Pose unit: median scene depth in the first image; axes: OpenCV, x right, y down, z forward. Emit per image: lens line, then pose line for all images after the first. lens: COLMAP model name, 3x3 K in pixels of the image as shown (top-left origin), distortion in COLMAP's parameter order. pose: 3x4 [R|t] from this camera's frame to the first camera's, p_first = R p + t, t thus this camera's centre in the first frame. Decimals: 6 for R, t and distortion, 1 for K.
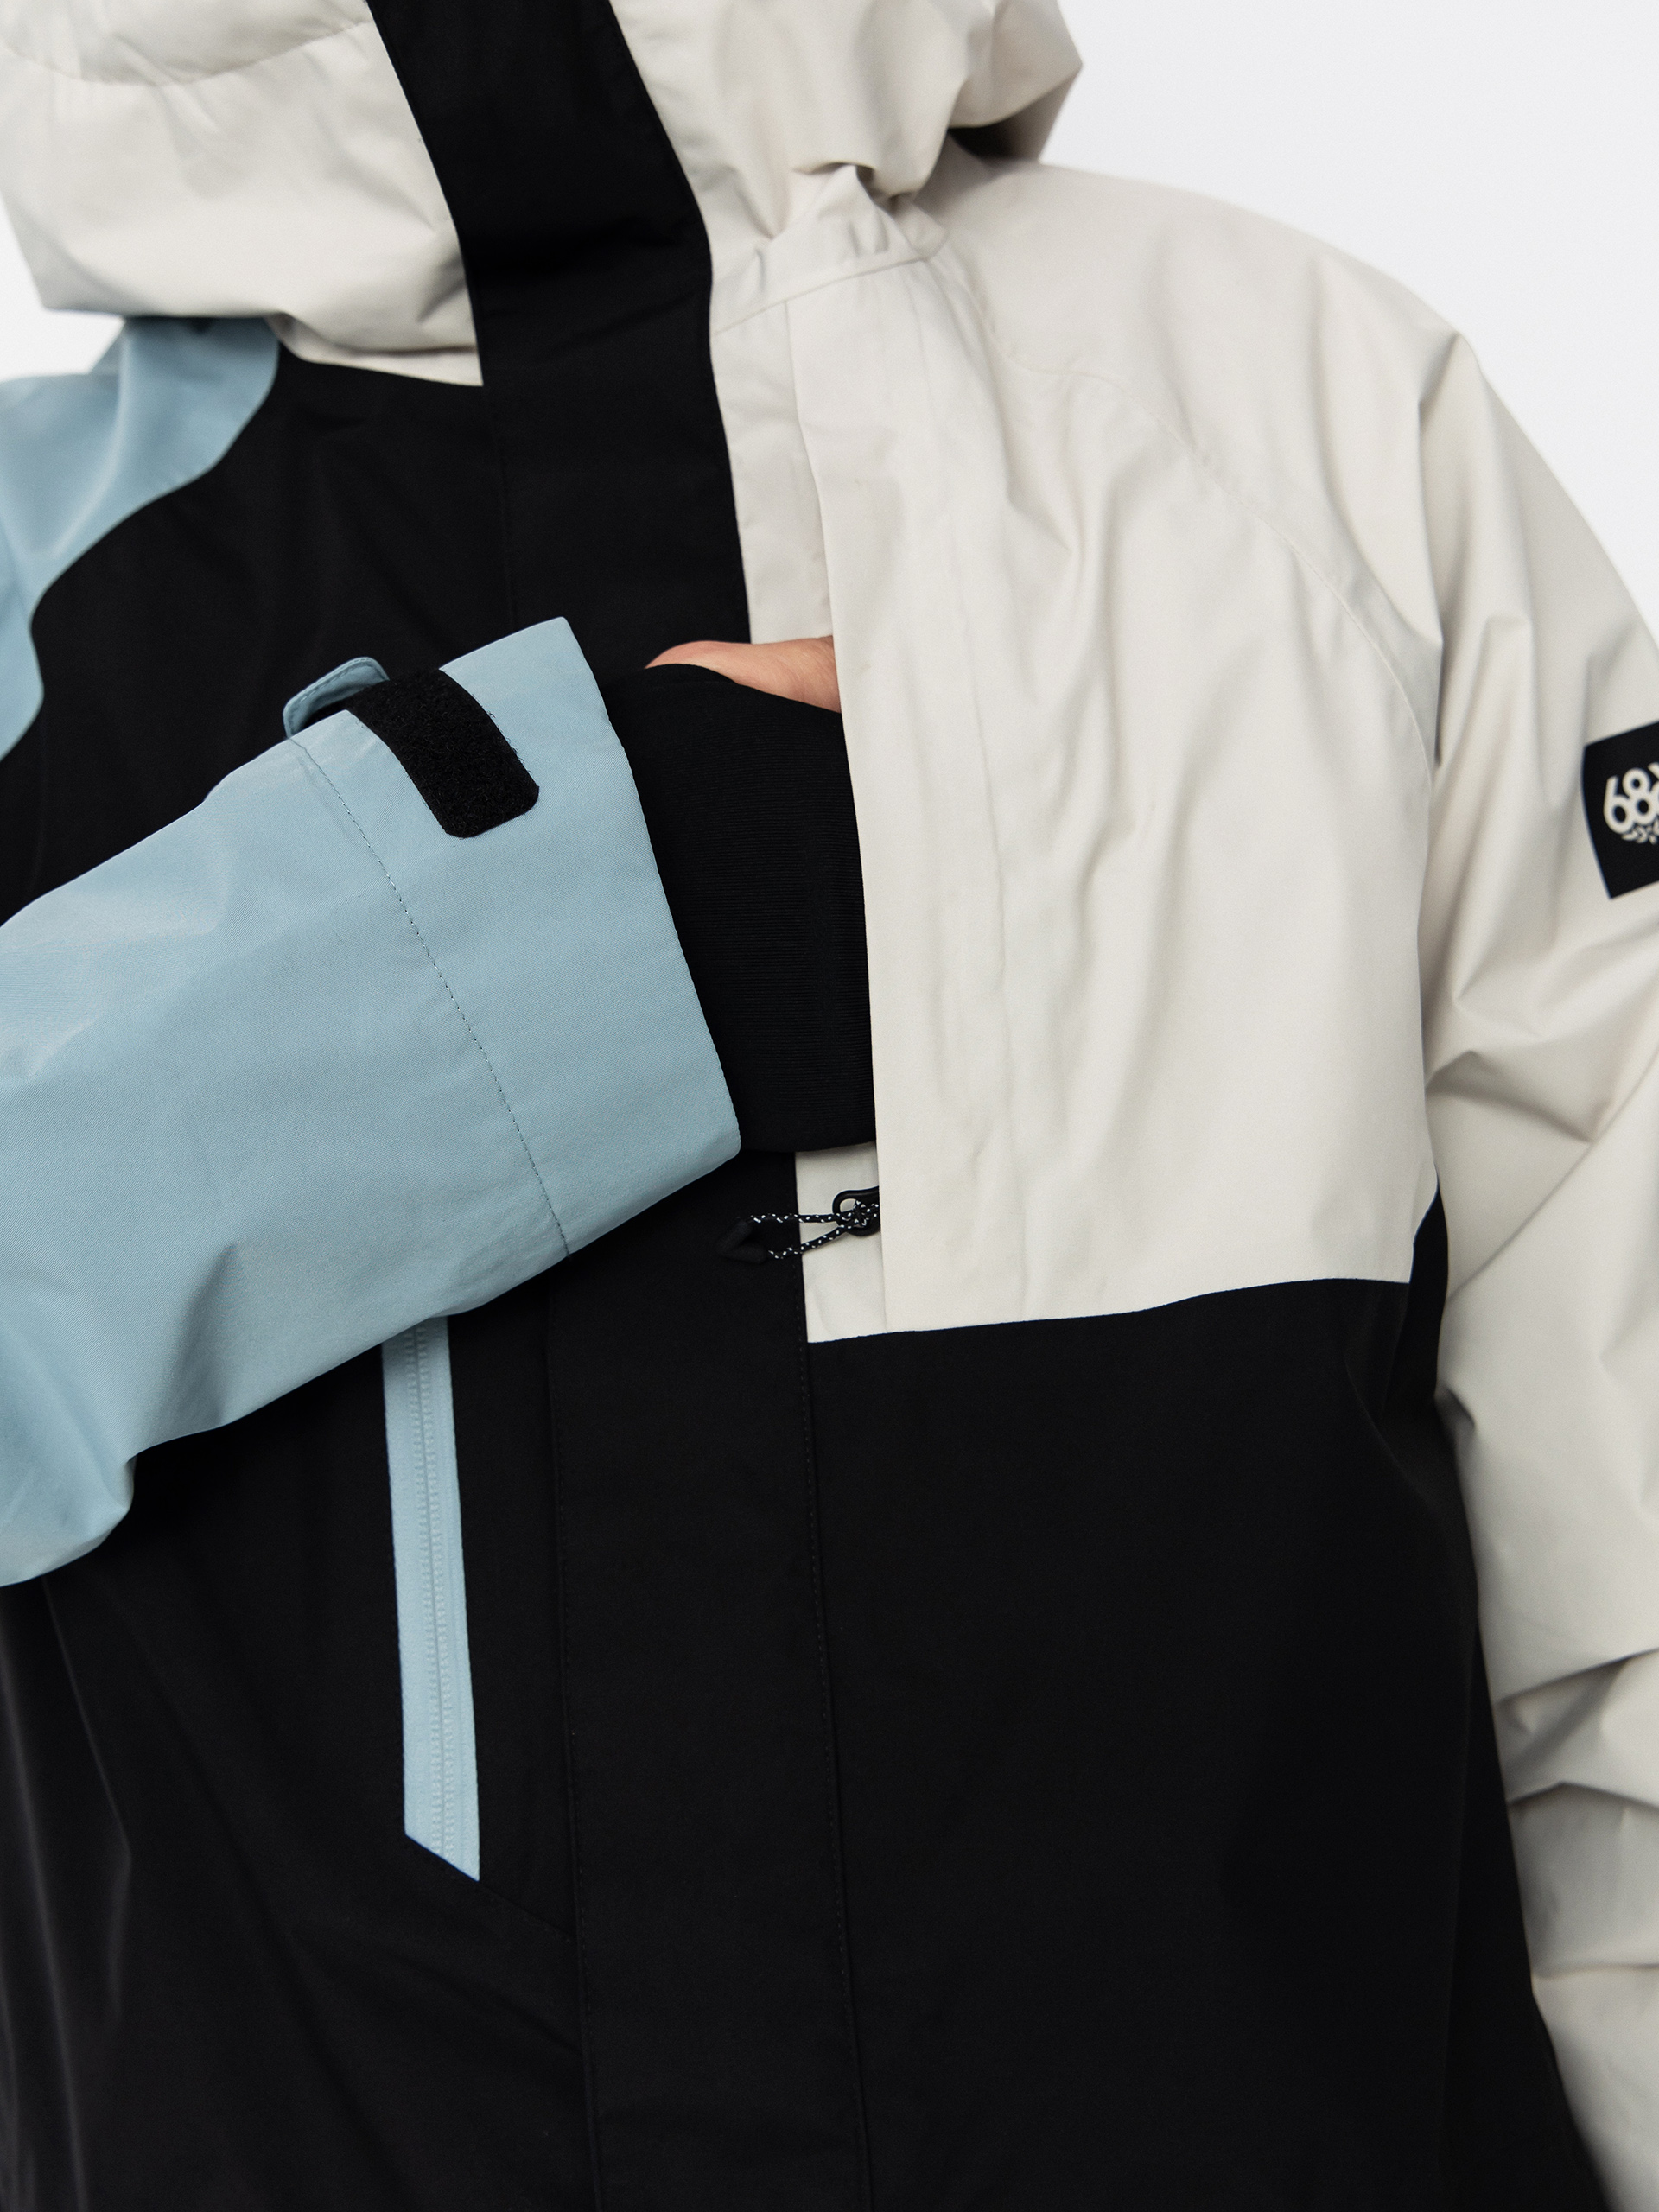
lens RADIAL K [[3002.3, 0, 817.3], [0, 3002.3, 1094.3], [0, 0, 1]] dist [-0.076559, 0.000000]
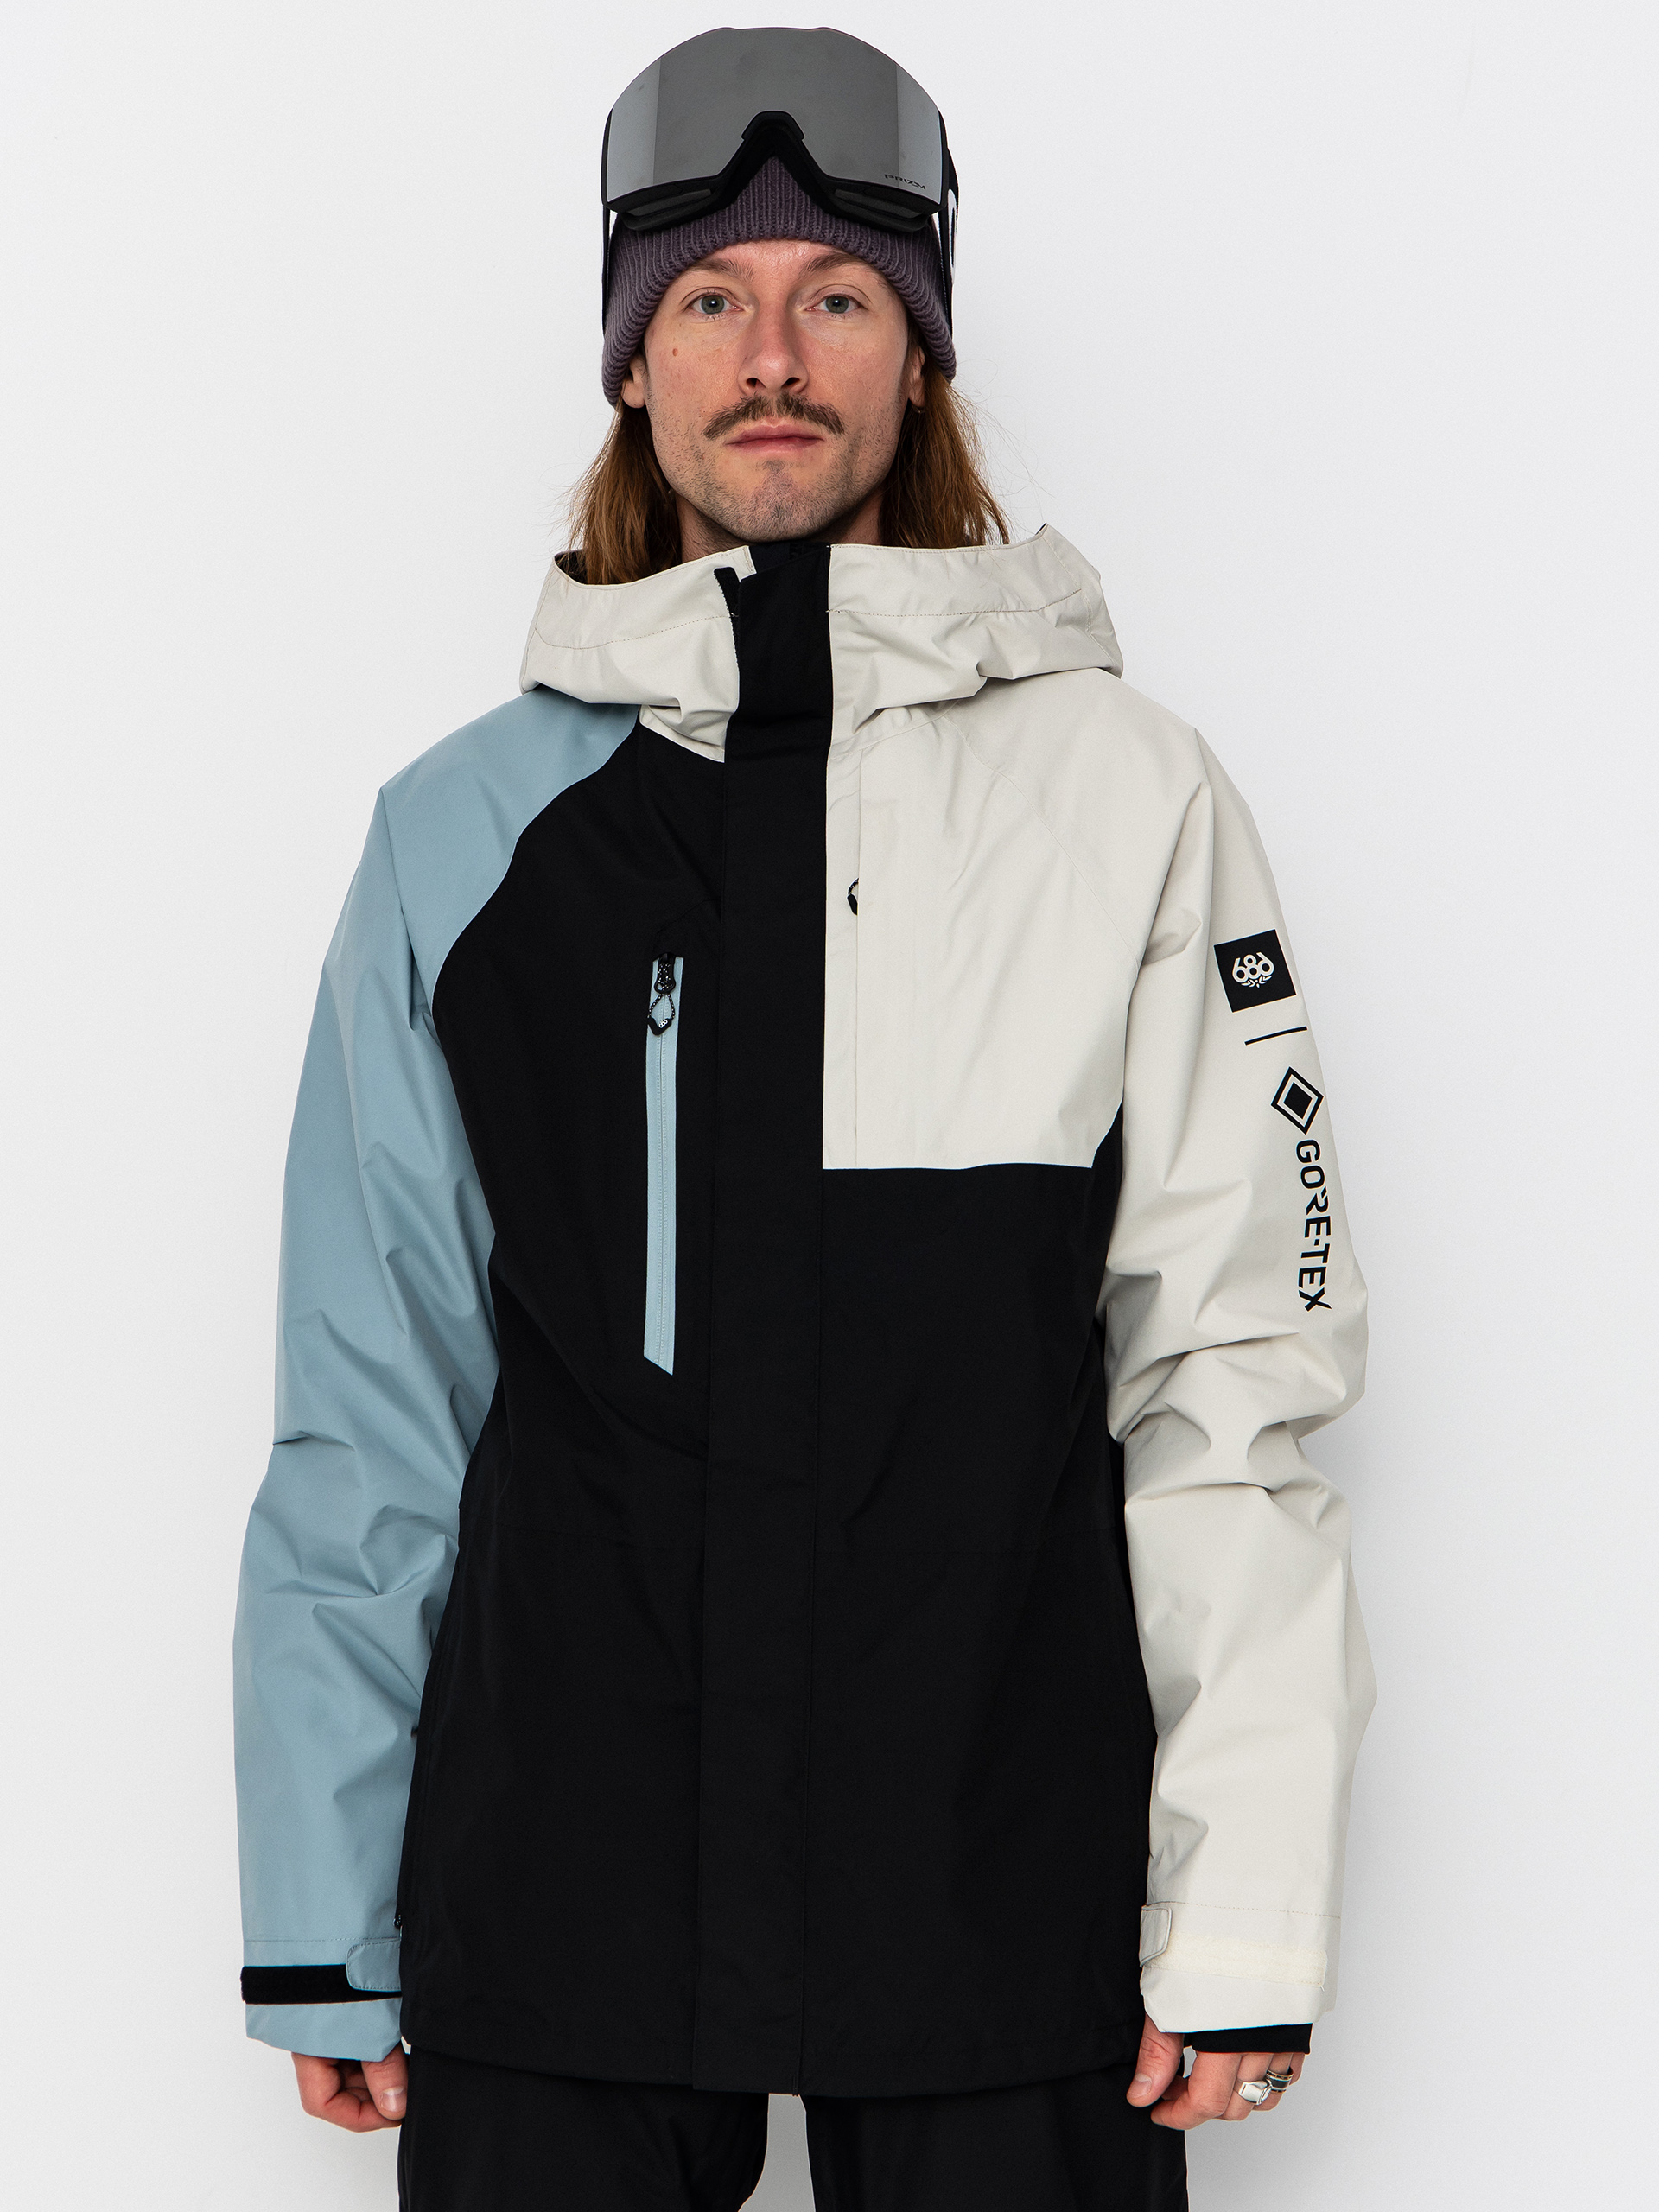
lens RADIAL K [[5105.9, 0, 833.5], [0, 5105.9, 1108.1], [0, 0, 1]] dist [0.255663, 0.000000]
pose [[0.991738, 0.071523, -0.106488, 0.419702], [-0.074427, 0.996949, -0.023541, 0.121972], [0.104479, 0.031272, 0.994035, -2.971243]]
